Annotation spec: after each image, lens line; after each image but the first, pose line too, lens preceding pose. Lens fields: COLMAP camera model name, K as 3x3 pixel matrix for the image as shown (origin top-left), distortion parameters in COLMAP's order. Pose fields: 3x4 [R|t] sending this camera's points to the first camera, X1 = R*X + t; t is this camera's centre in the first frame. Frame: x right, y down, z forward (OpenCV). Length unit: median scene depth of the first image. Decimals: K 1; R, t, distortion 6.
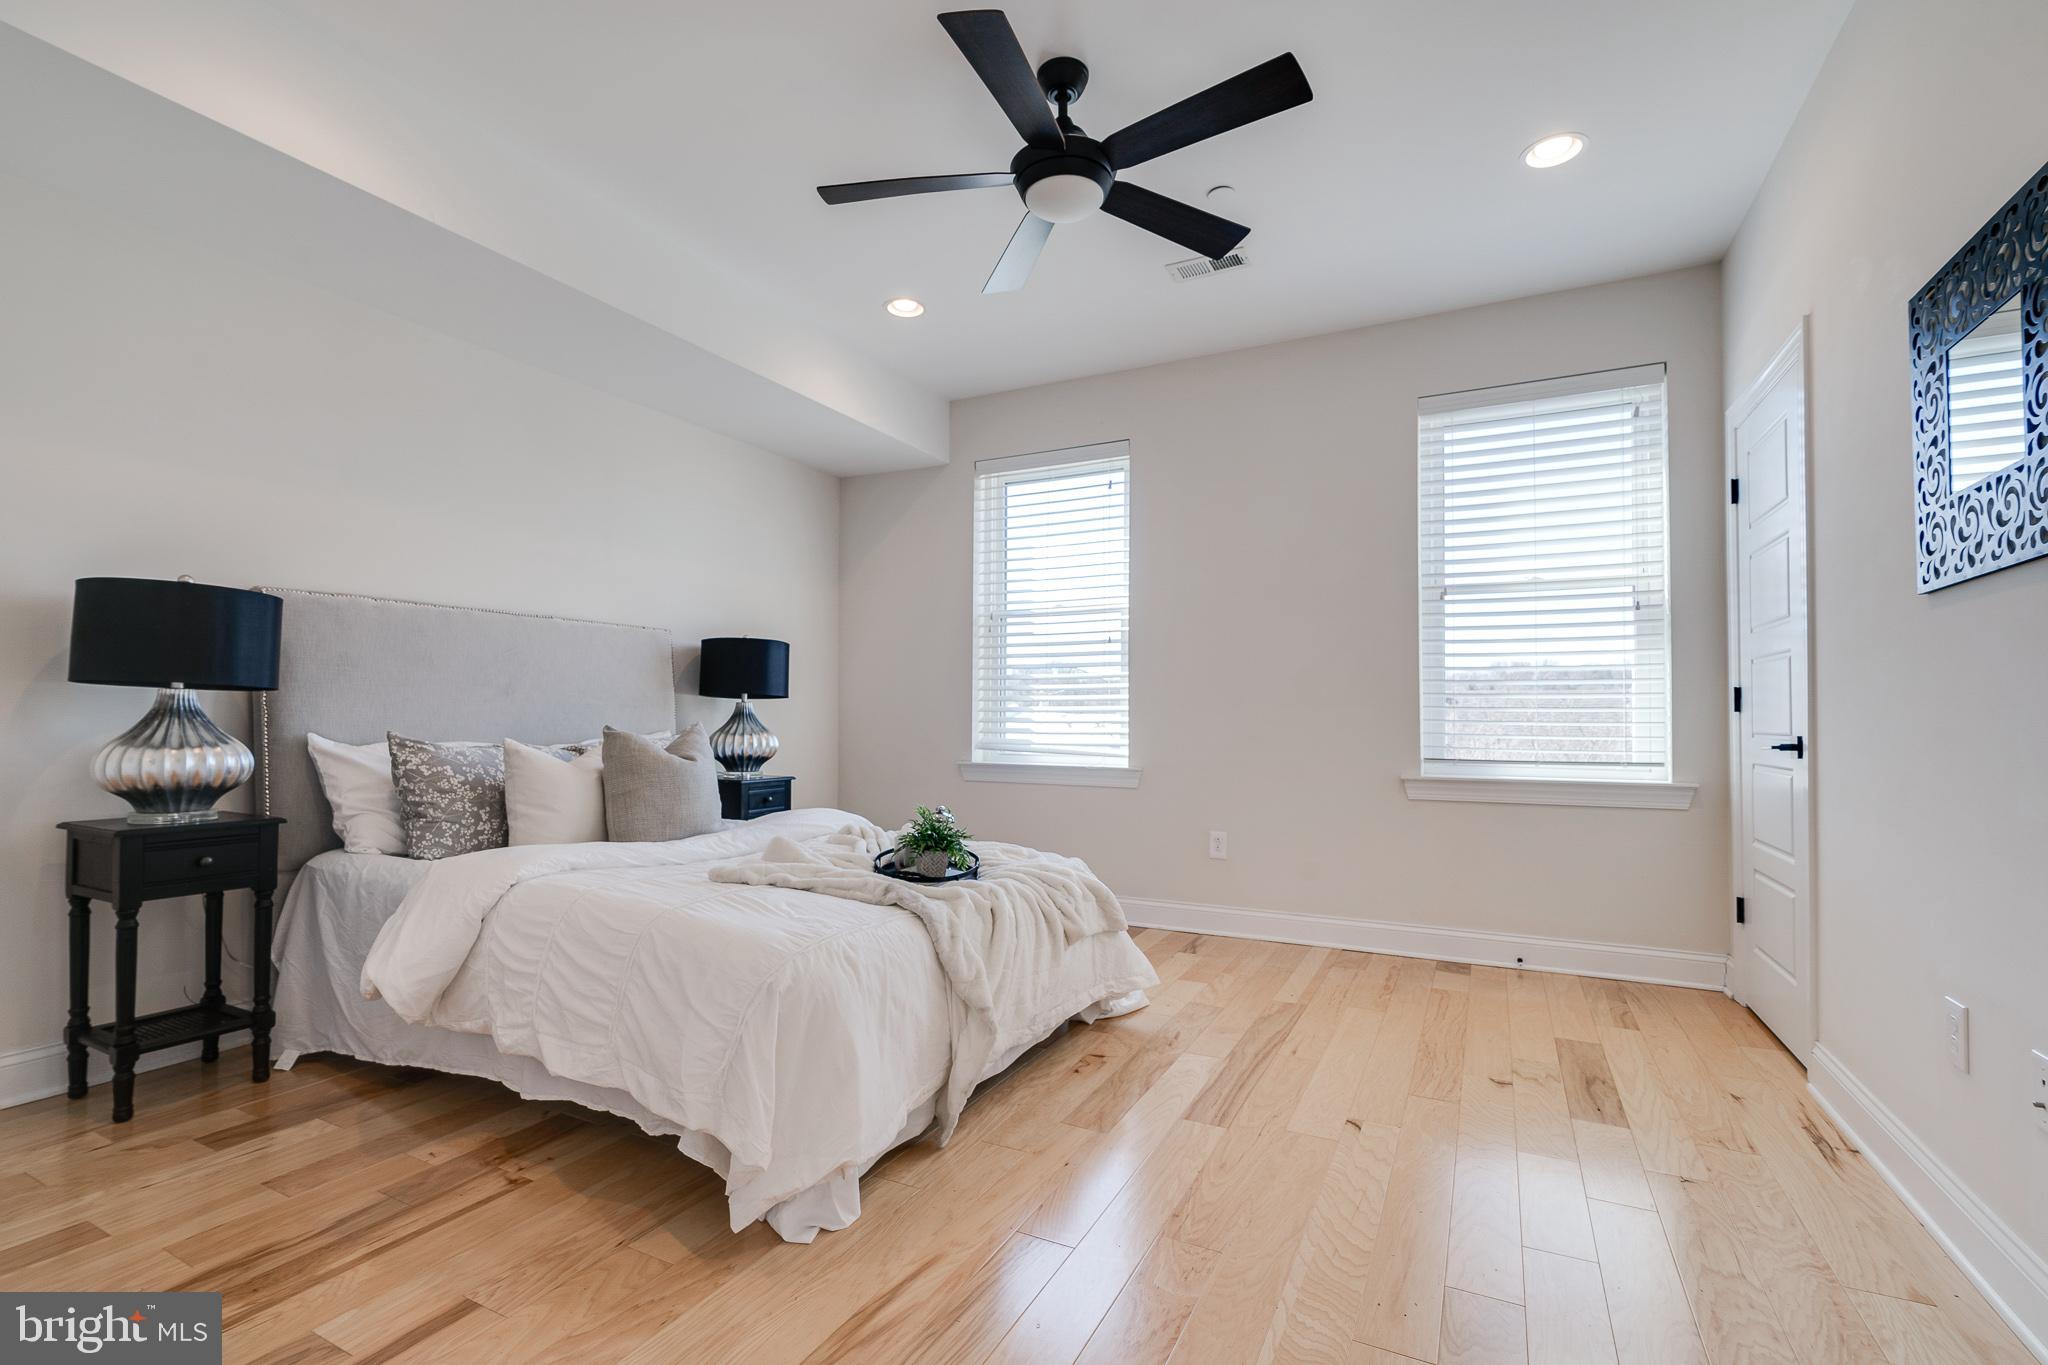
lens RADIAL K [[922.3, 0, 1027.3], [0, 922.3, 693.5], [0, 0, 1]] dist [-0.002900, 0.002336]
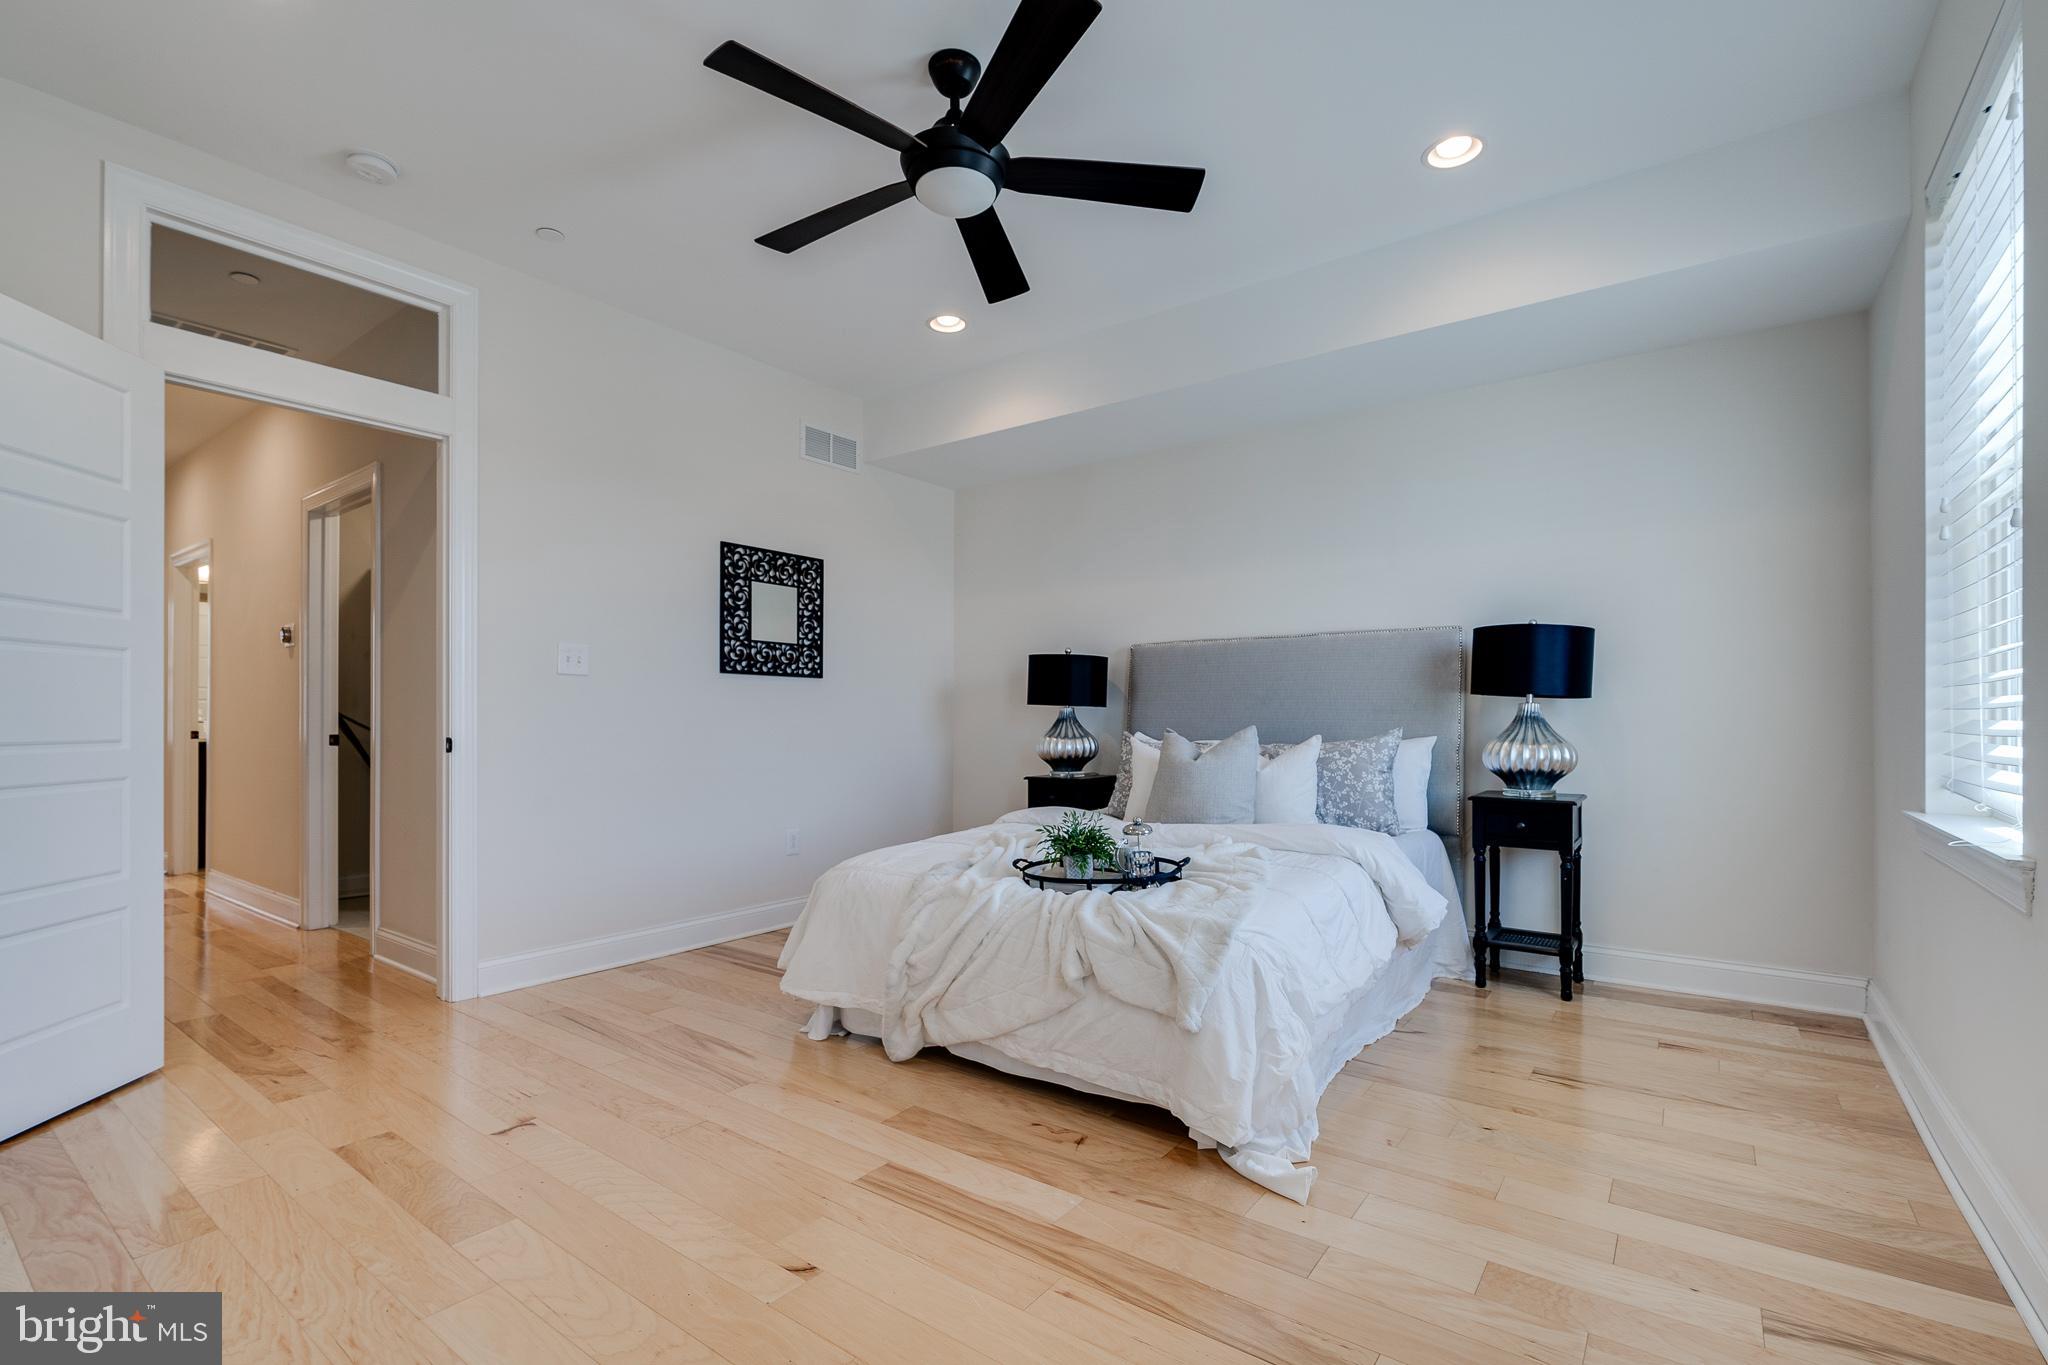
lens RADIAL K [[922.3, 0, 1027.0], [0, 922.3, 703.4], [0, 0, 1]] dist [-0.002900, 0.002336]
pose [[-0.165087, -0.016637, -0.986139, 0.962381], [0.028368, 0.999364, -0.021609, 0.023956], [0.985871, -0.031542, -0.164510, 1.180069]]
